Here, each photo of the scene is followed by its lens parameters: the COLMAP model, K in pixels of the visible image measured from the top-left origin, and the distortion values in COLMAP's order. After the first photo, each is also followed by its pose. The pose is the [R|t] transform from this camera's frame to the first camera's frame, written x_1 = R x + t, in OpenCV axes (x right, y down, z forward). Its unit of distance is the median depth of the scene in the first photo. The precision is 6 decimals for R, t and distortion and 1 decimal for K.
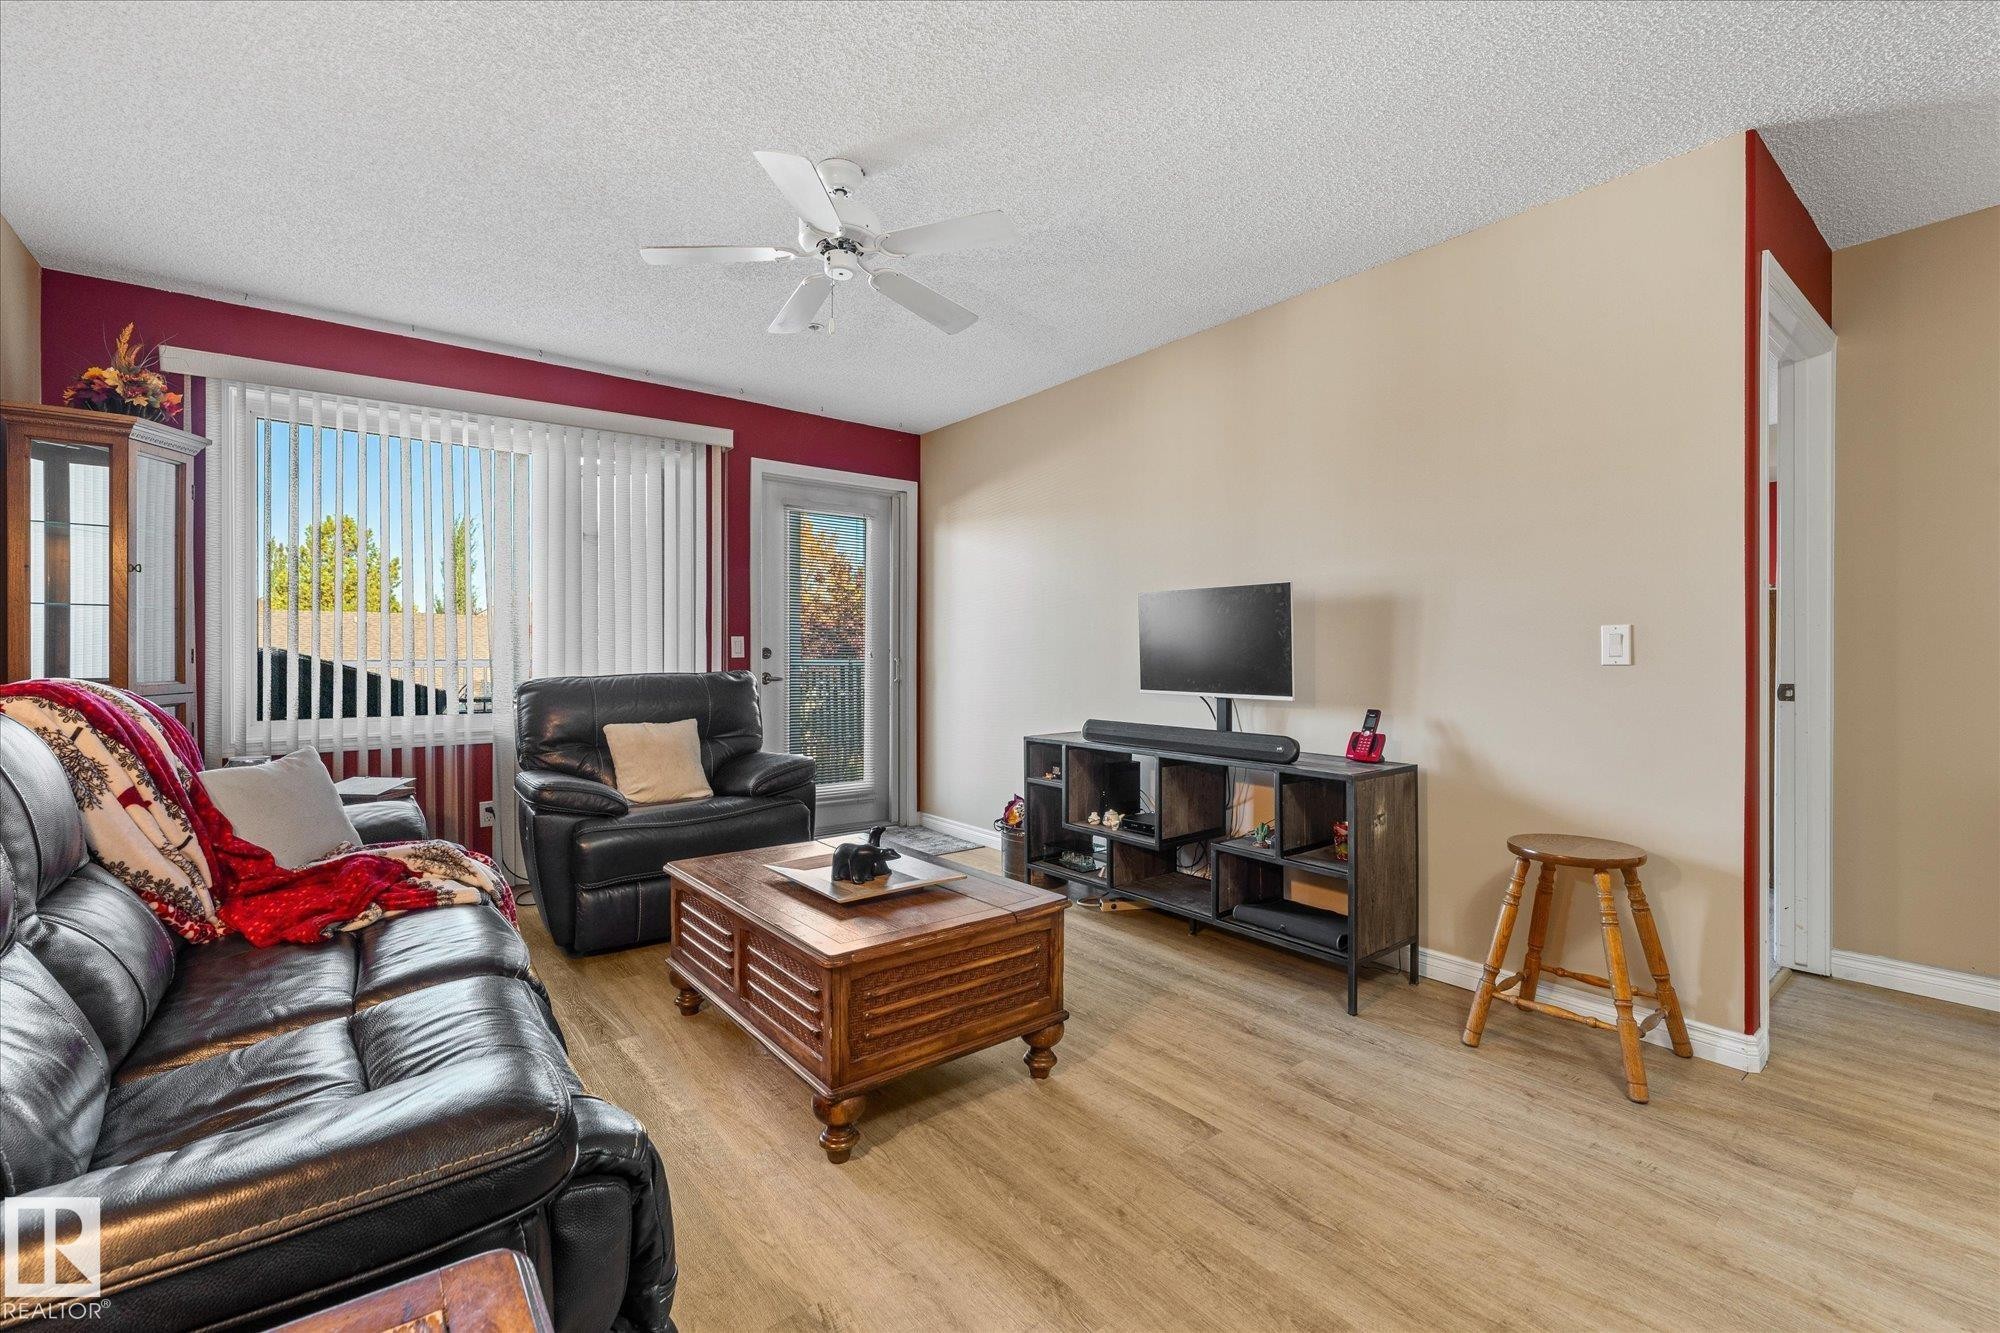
lens RADIAL K [[852.8, 0, 1000.6], [0, 852.8, 658.6], [0, 0, 1]] dist [-0.011789, 0.000399]
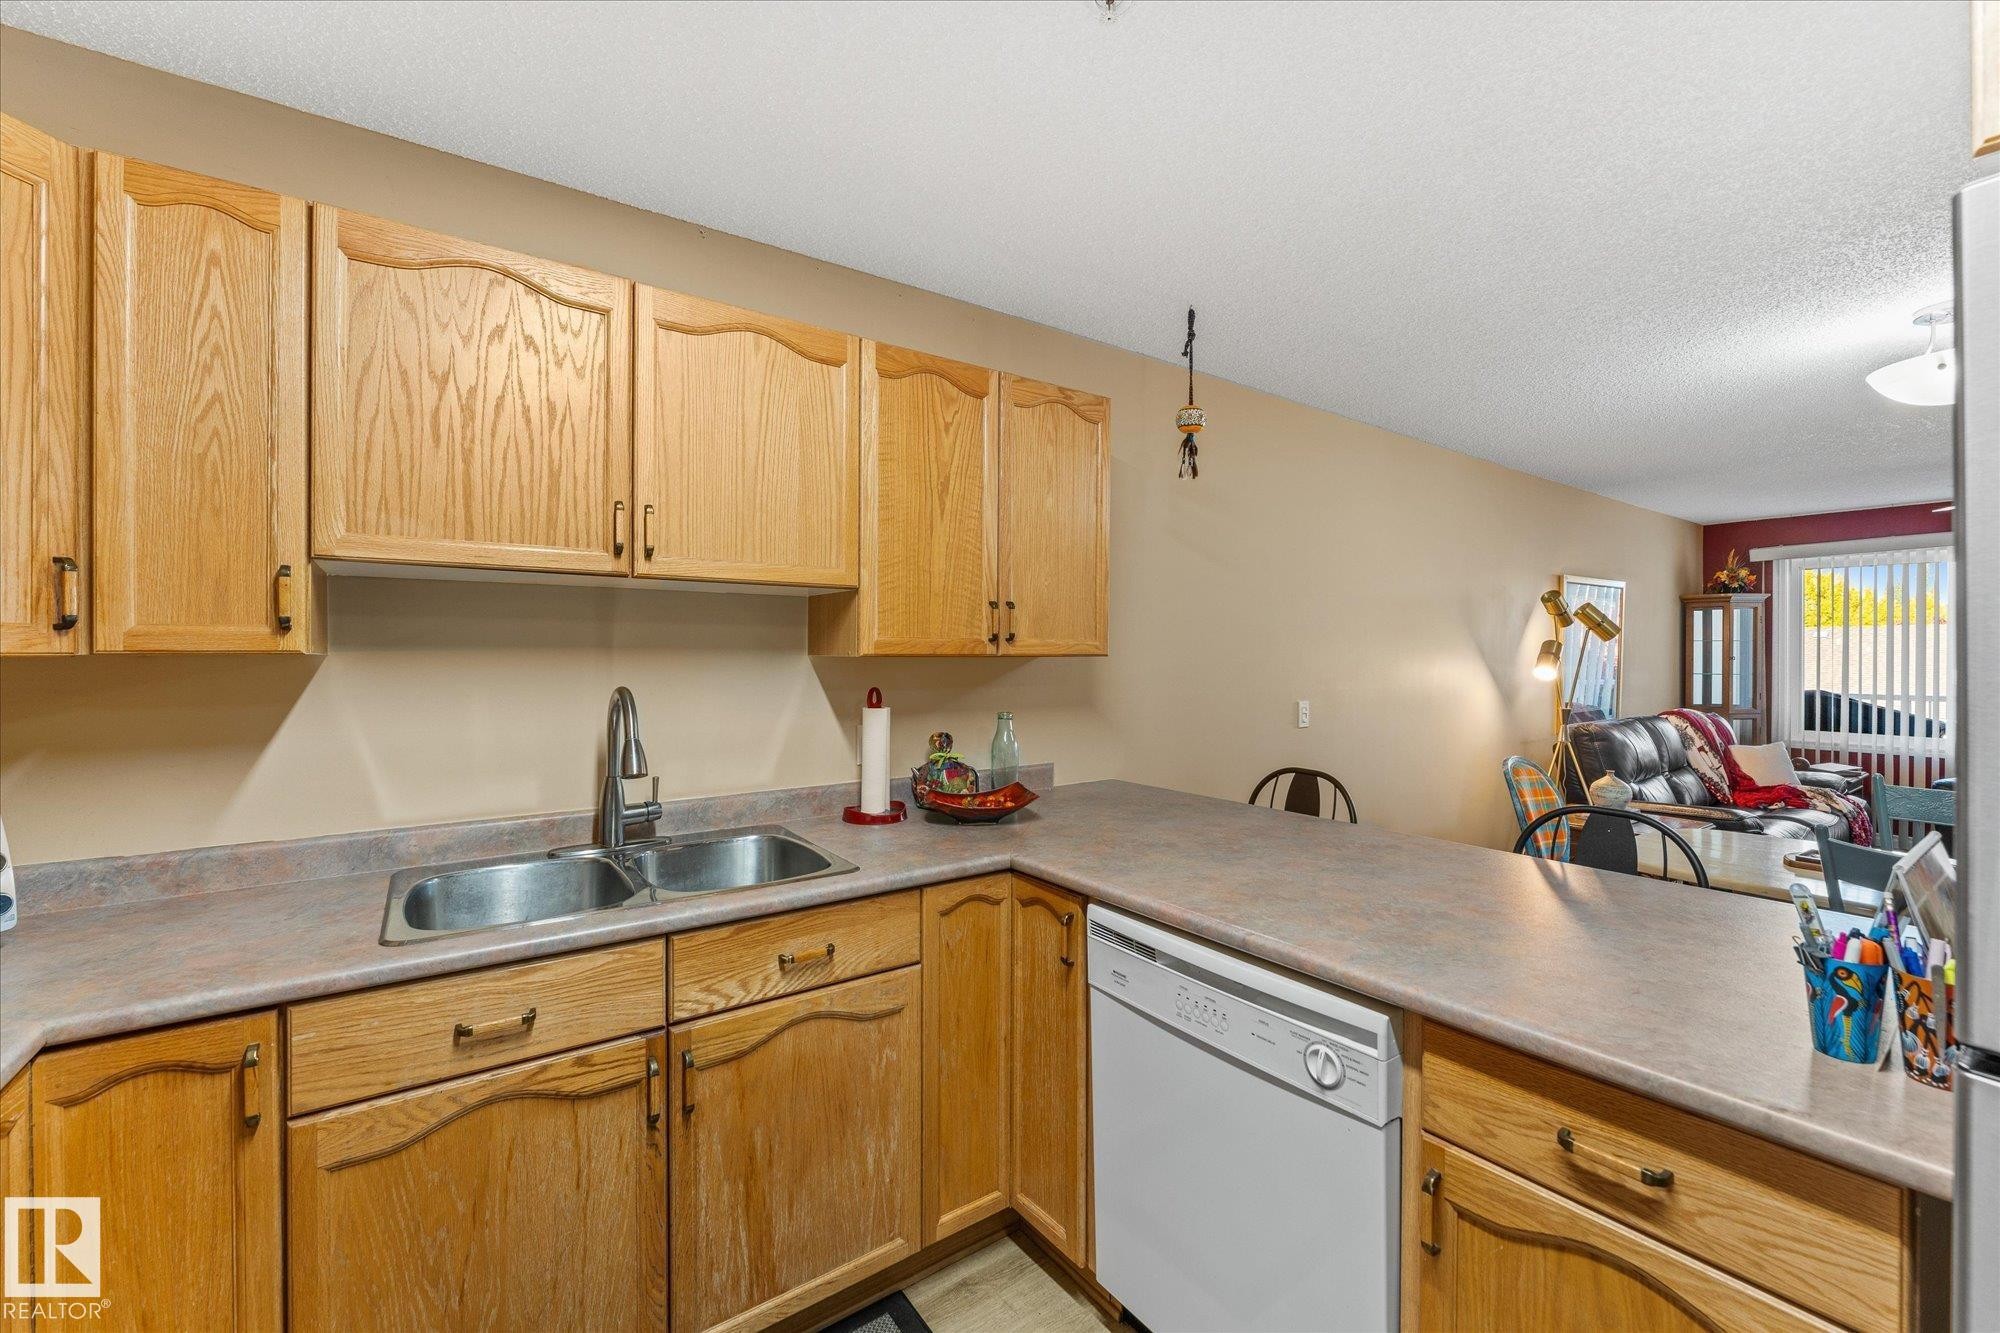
lens RADIAL K [[813.4, 0, 994.6], [0, 813.4, 655.3], [0, 0, 1]] dist [-0.005896, 0.000594]
pose [[-0.053487, 0.001727, -0.998567, 1.129518], [-0.009535, 0.999952, 0.002240, -0.088568], [0.998523, 0.009641, -0.053468, -0.784043]]
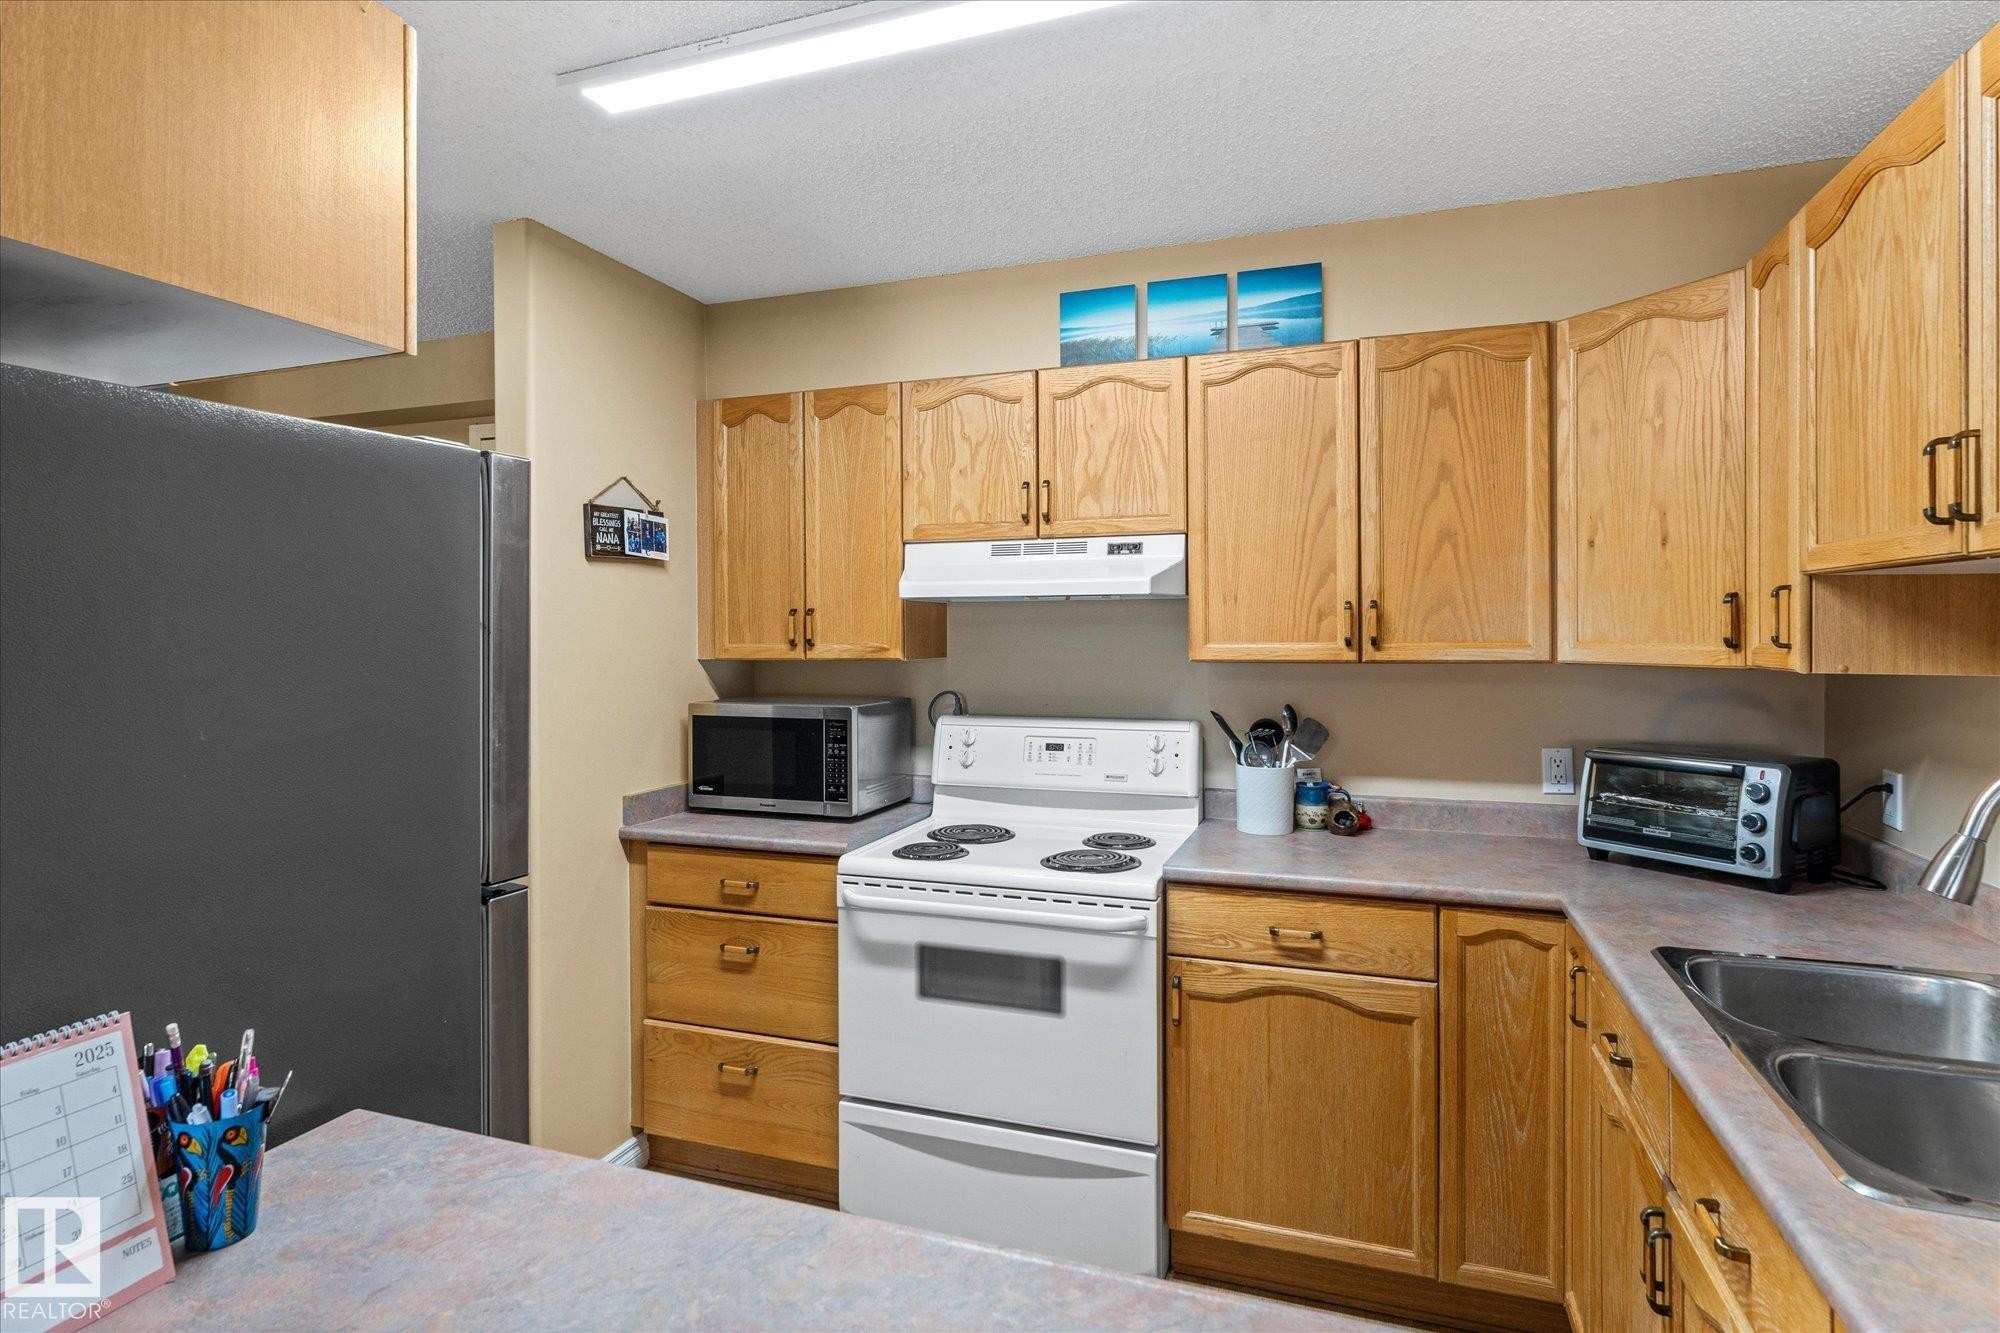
lens RADIAL K [[1034.3, 0, 1005.7], [0, 1034.3, 629.9], [0, 0, 1]] dist [-0.002244, 0.000117]
pose [[-0.536616, 0.002138, 0.843824, 0.484832], [0.009906, 0.999944, 0.003766, -0.113414], [-0.843768, 0.010379, -0.536607, -0.531083]]
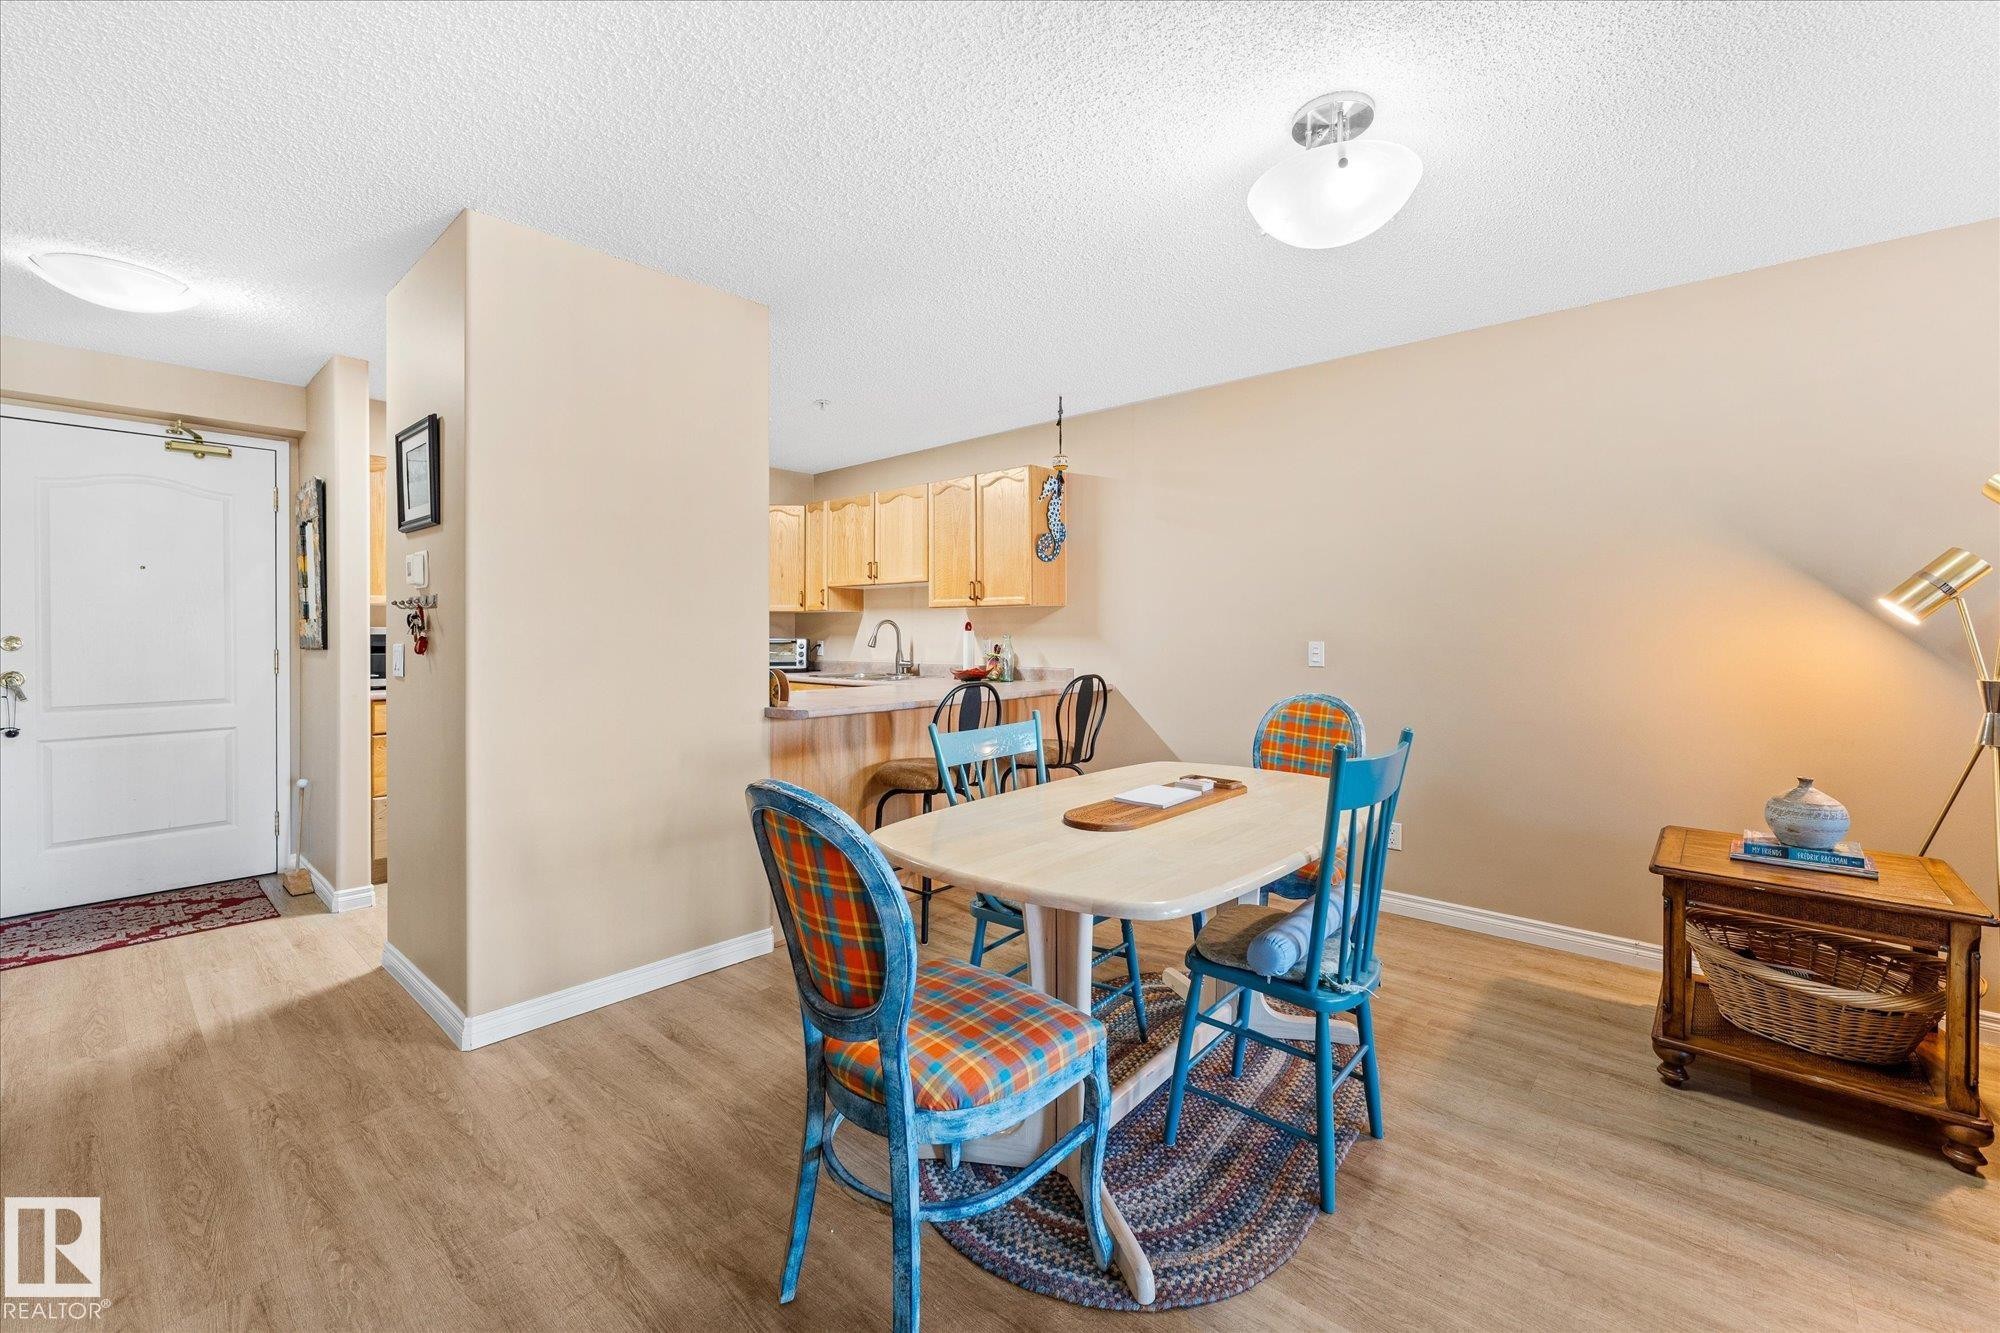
lens RADIAL K [[815.9, 0, 1002.0], [0, 815.9, 629.1], [0, 0, 1]] dist [-0.000194, -0.000126]
pose [[-0.983418, -0.000871, -0.181354, 0.664343], [-0.001584, 0.999992, 0.003787, -0.050685], [0.181349, 0.004012, -0.983411, 0.661304]]
